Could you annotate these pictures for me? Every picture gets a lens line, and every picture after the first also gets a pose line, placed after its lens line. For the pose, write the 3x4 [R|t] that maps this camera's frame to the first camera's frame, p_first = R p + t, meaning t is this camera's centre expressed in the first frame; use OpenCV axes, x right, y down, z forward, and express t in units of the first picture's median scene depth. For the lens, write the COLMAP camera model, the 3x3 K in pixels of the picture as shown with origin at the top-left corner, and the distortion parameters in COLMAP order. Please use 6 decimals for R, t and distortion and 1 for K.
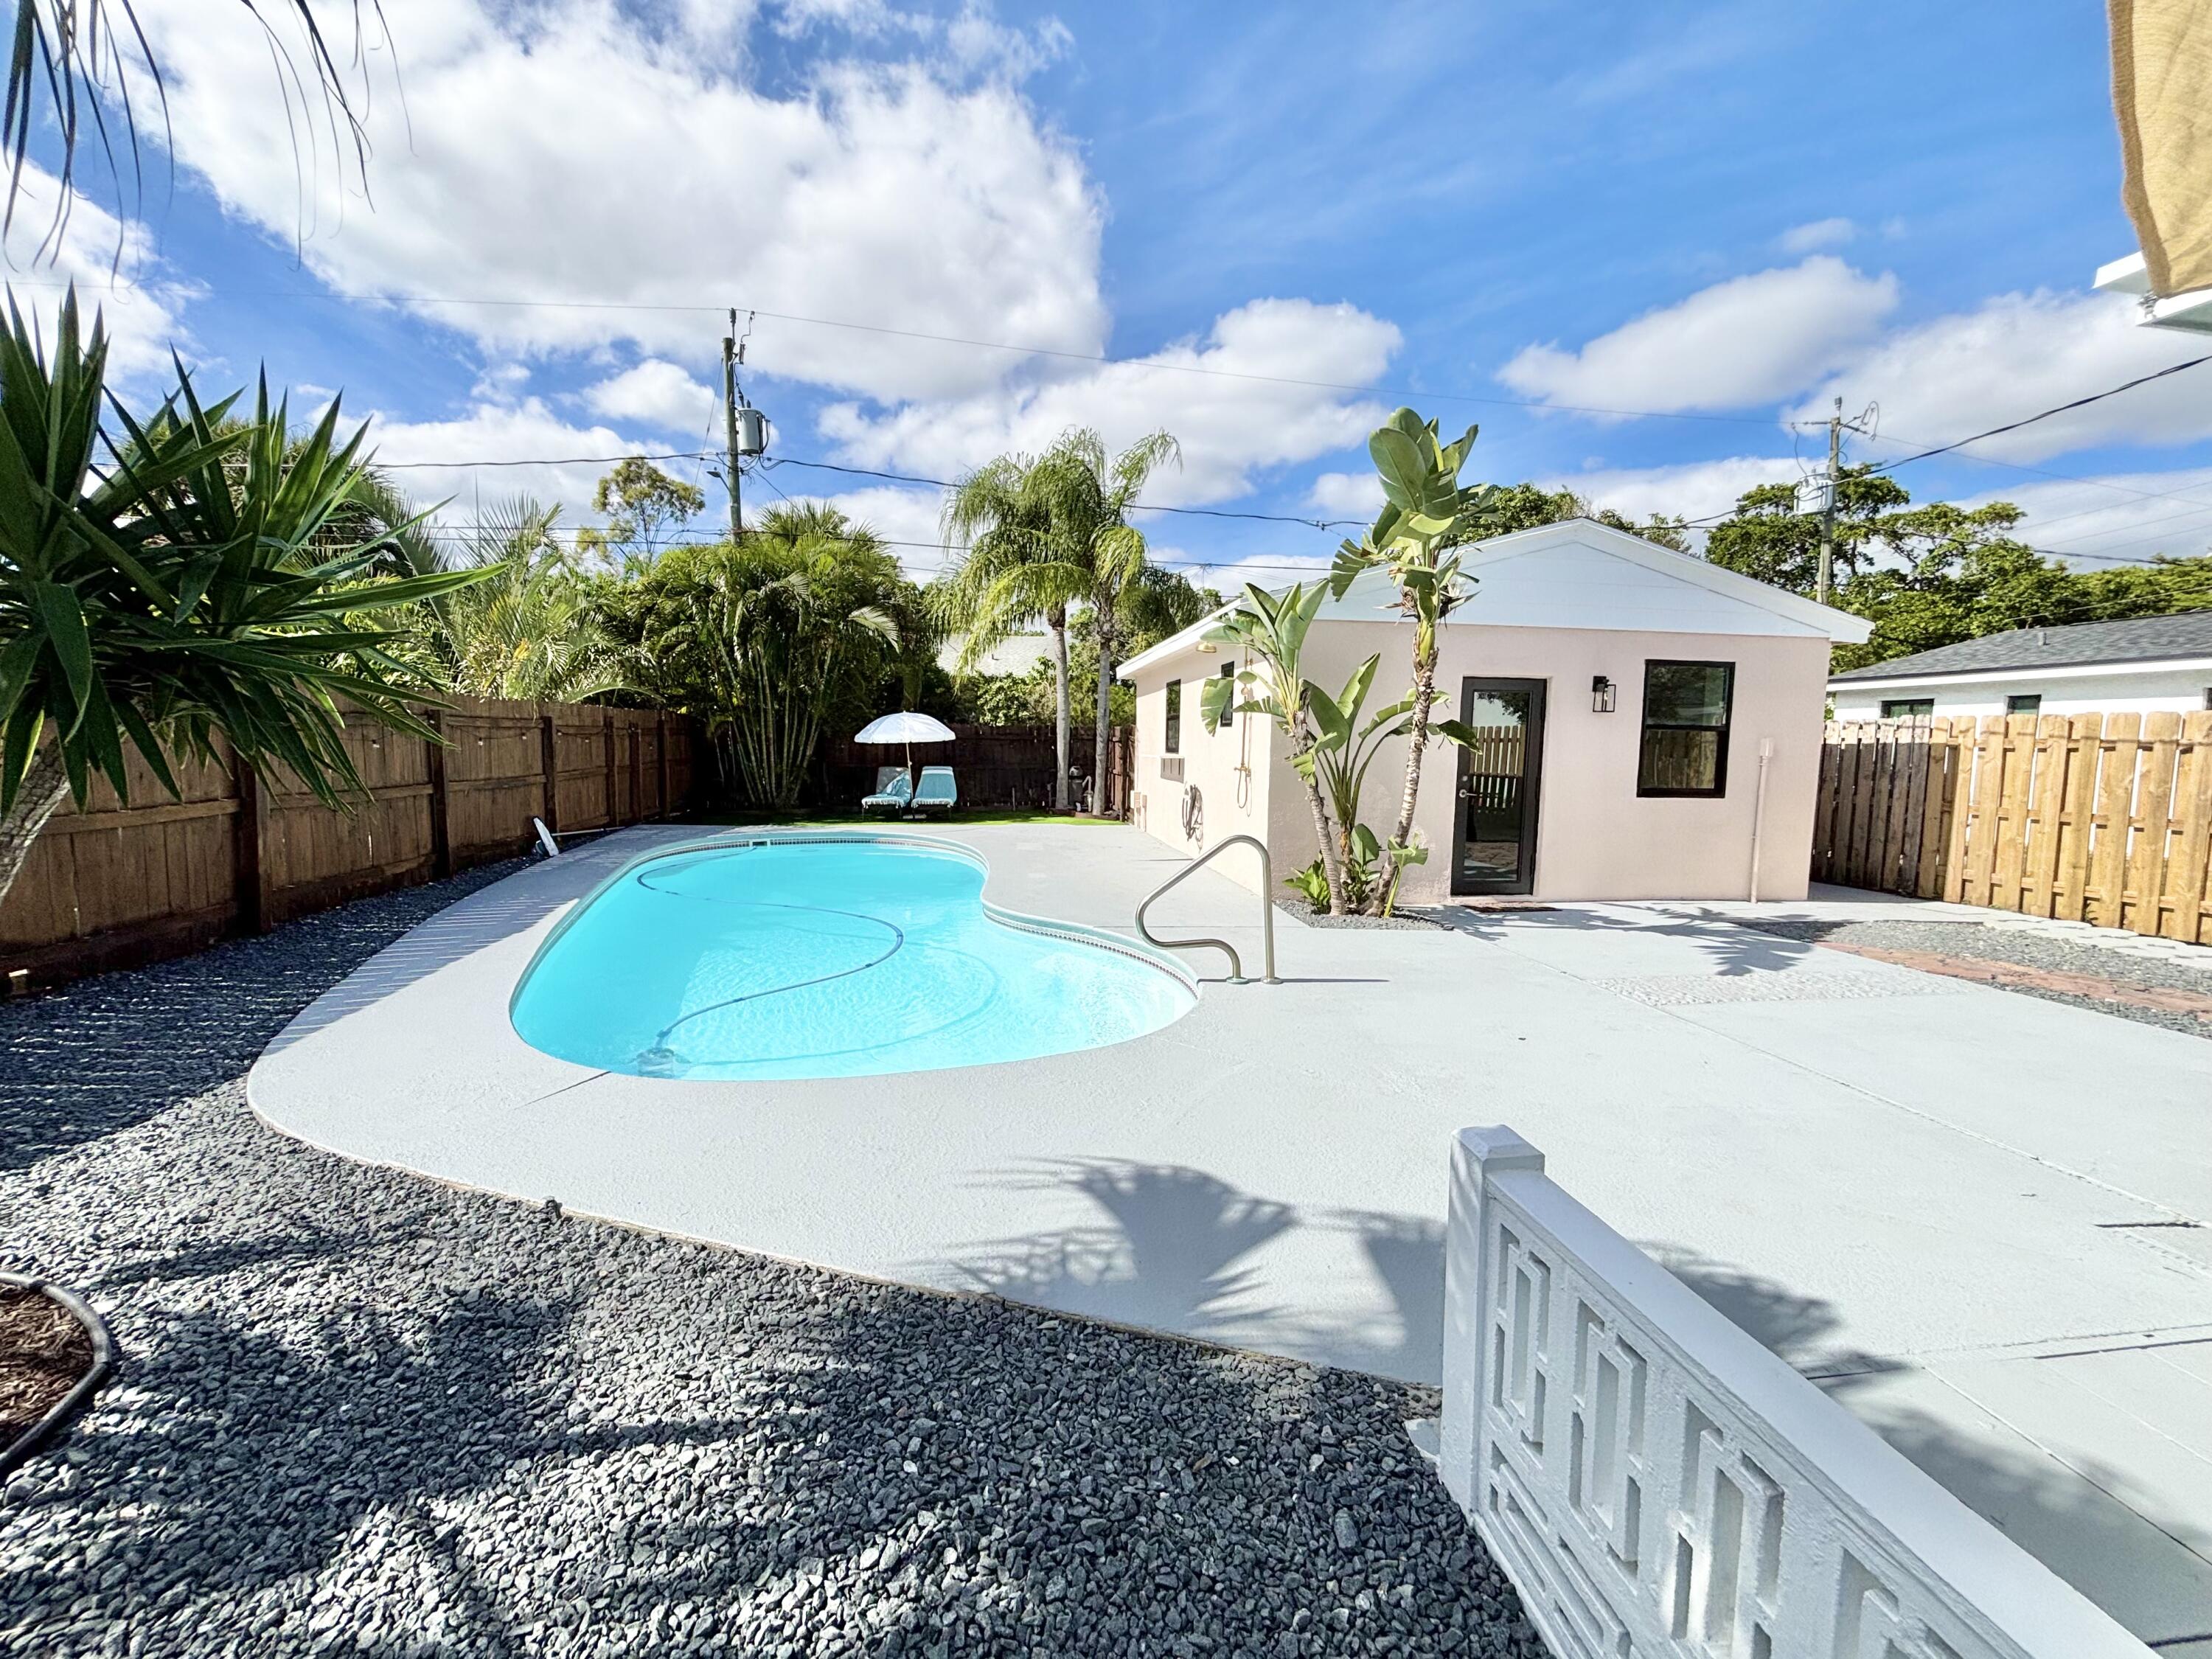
lens RADIAL K [[891.5, 0, 1111.7], [0, 891.5, 836.3], [0, 0, 1]] dist [-0.001164, 0.009067]
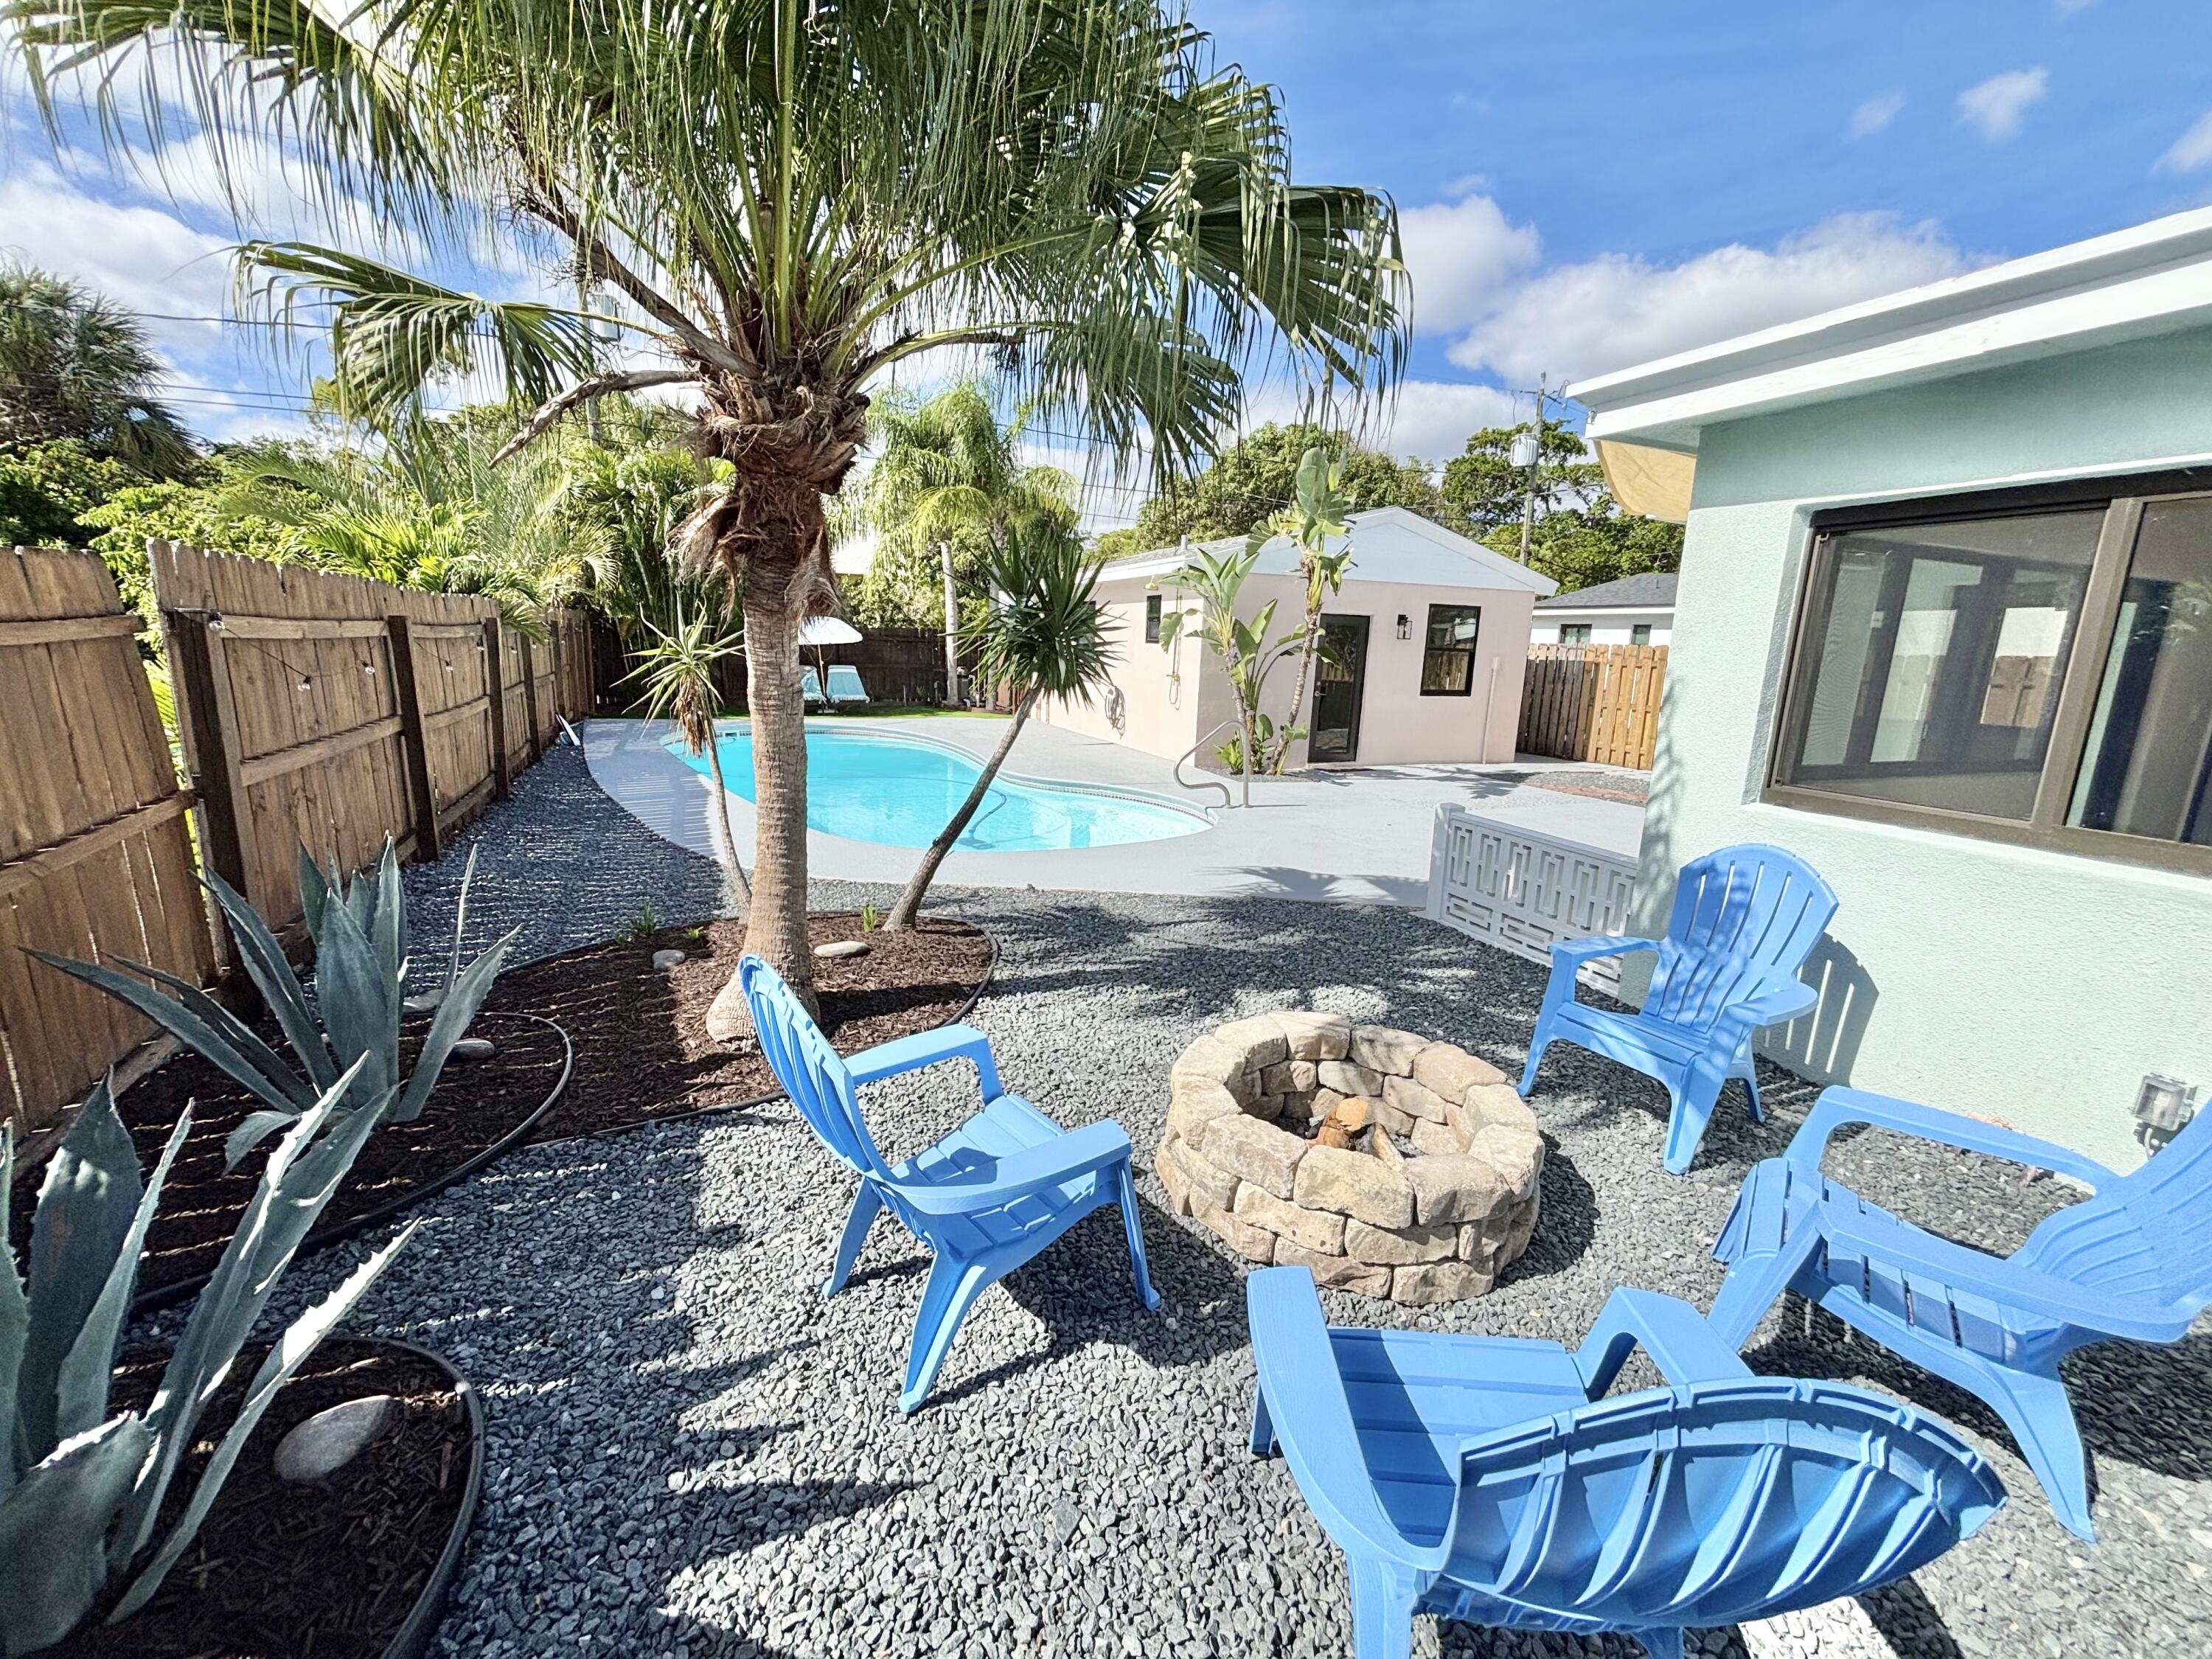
lens RADIAL K [[900.6, 0, 1106.0], [0, 900.6, 829.5], [0, 0, 1]] dist [0.024459, -0.000102]
pose [[0.968498, -0.035326, 0.246503, -0.300921], [0.008510, 0.994004, 0.109015, 0.009619], [-0.248876, -0.103483, 0.962991, -0.352731]]
